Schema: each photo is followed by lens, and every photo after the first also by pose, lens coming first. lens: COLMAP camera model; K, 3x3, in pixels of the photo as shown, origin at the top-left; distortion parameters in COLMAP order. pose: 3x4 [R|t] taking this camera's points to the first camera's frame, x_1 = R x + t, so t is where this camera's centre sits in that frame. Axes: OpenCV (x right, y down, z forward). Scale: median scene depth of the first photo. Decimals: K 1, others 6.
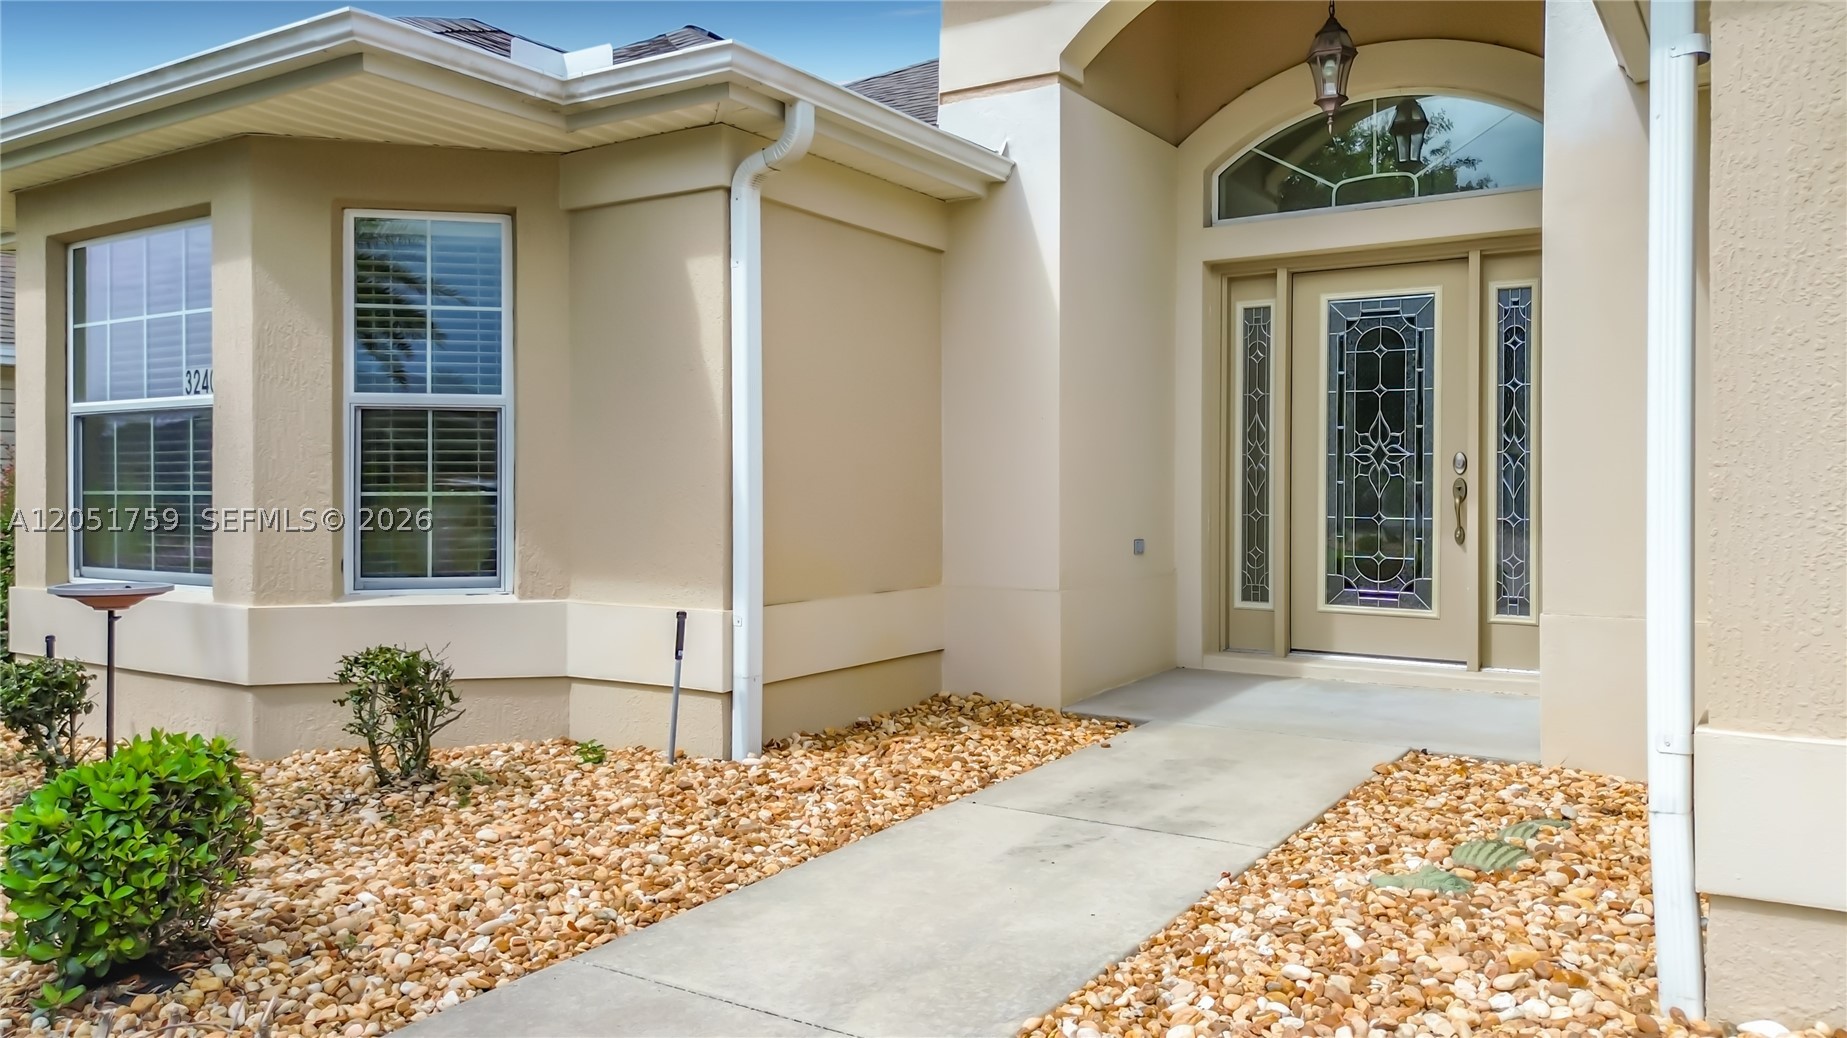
lens RADIAL K [[1366.9, 0, 900.3], [0, 1366.9, 489.1], [0, 0, 1]] dist [0.008278, 0.001073]
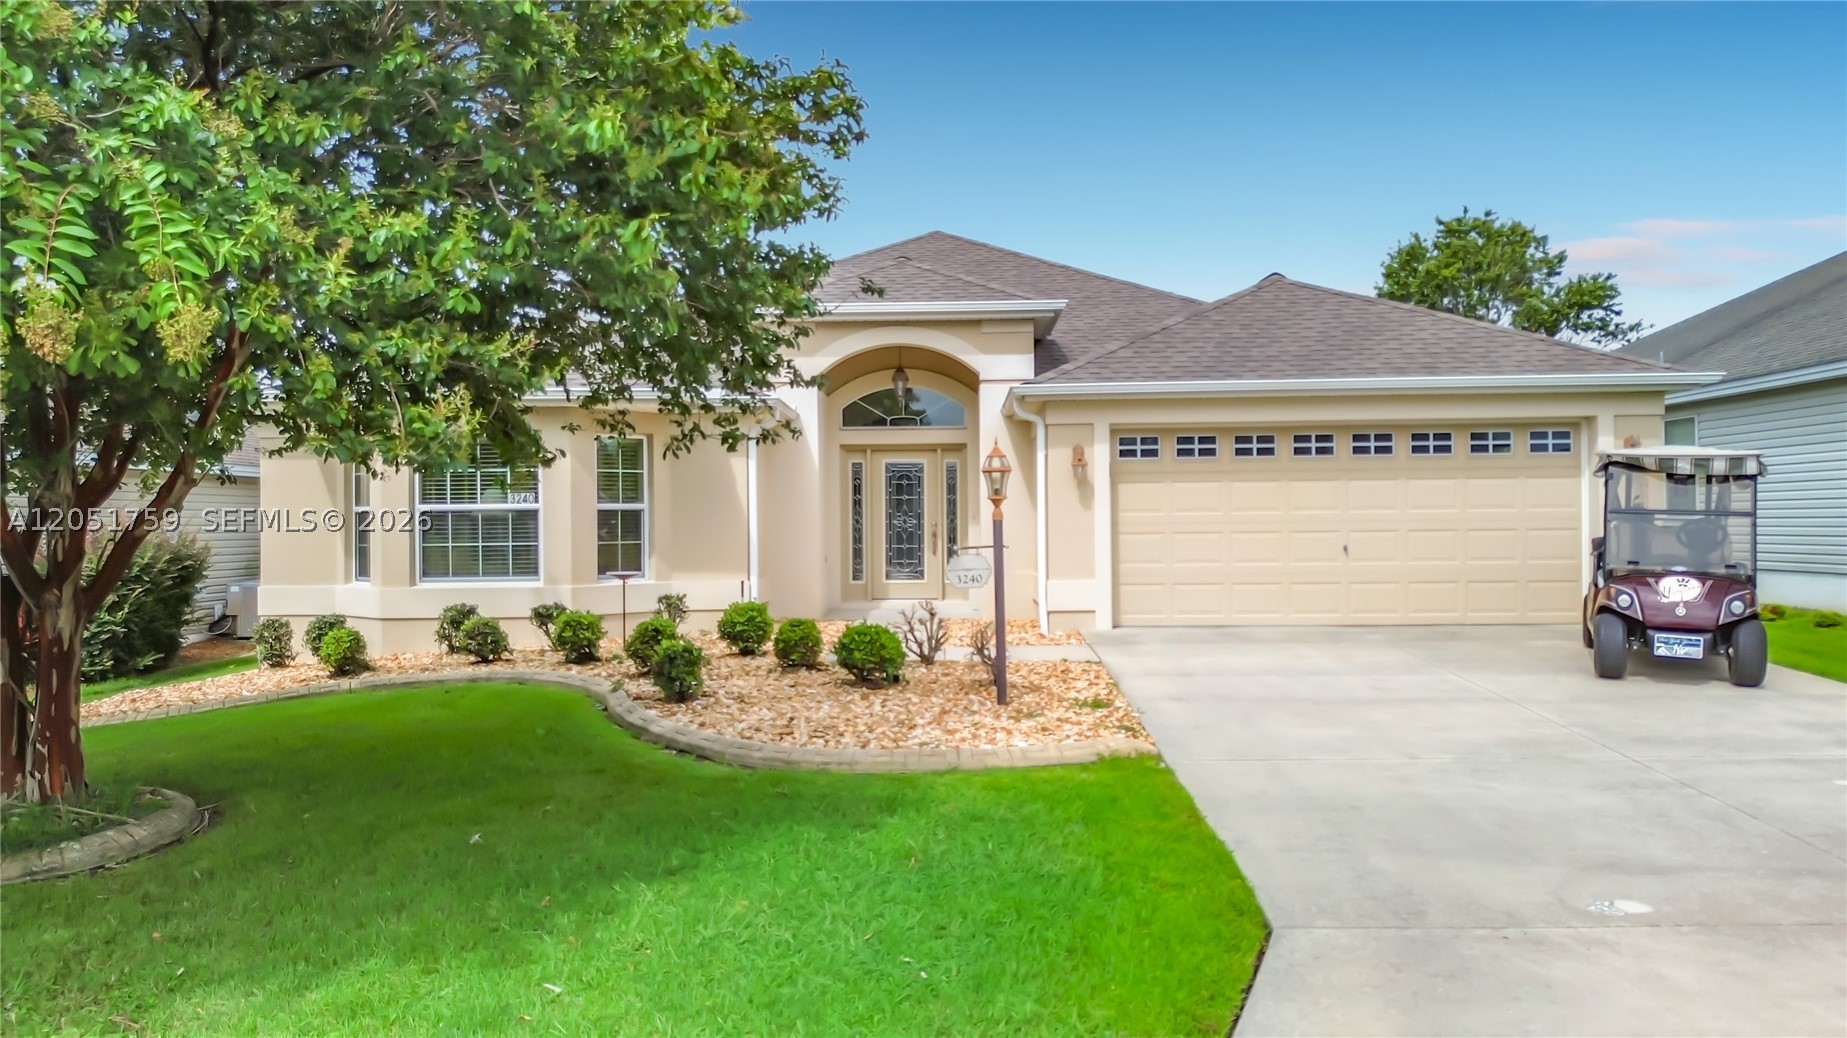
lens RADIAL K [[1398.8, 0, 917.4], [0, 1398.8, 520.9], [0, 0, 1]] dist [0.013778, -0.000453]
pose [[0.849498, -0.008314, 0.527527, -1.111093], [0.011183, 0.999935, -0.002250, -0.021725], [-0.527474, 0.007811, 0.849535, -1.373262]]
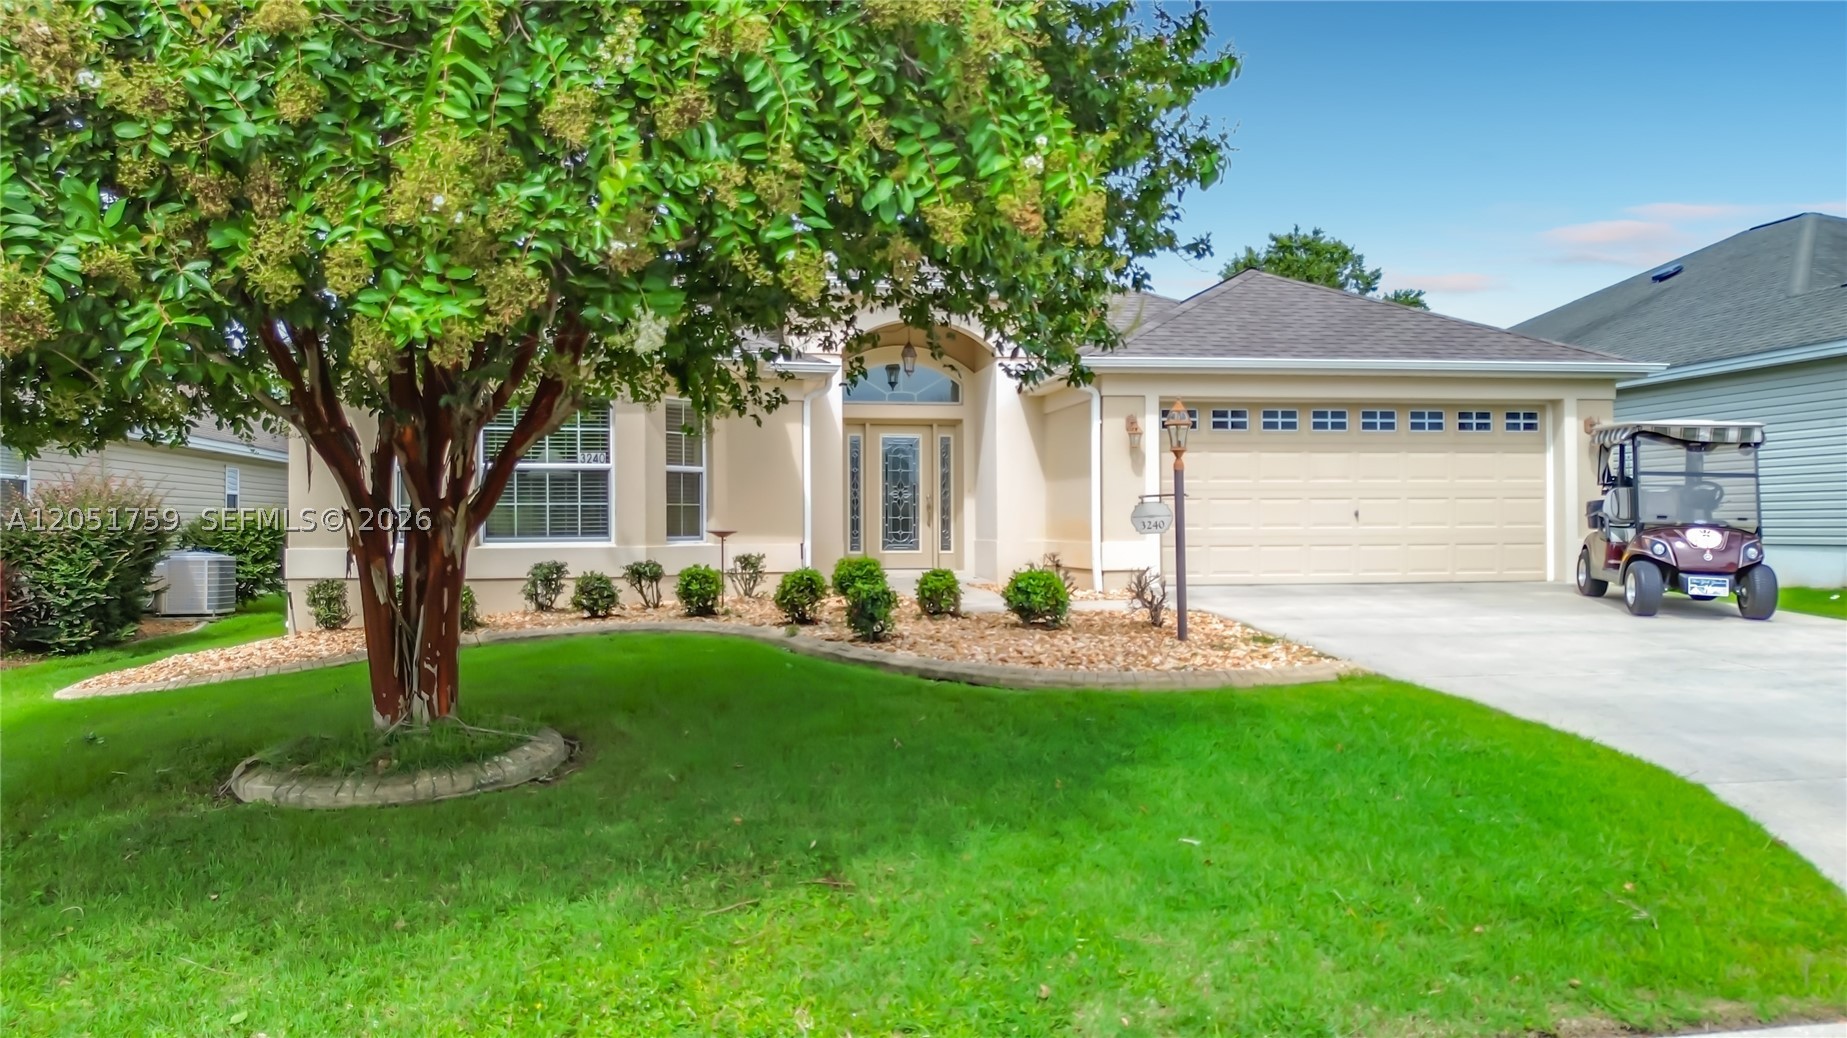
lens RADIAL K [[1382.6, 0, 923.5], [0, 1382.6, 519.0], [0, 0, 1]] dist [0.043458, -0.082028]
pose [[0.728506, -0.000379, 0.685039, -1.594317], [0.006358, 0.999961, -0.006208, 0.044348], [-0.685009, 0.008878, 0.728480, -1.096888]]
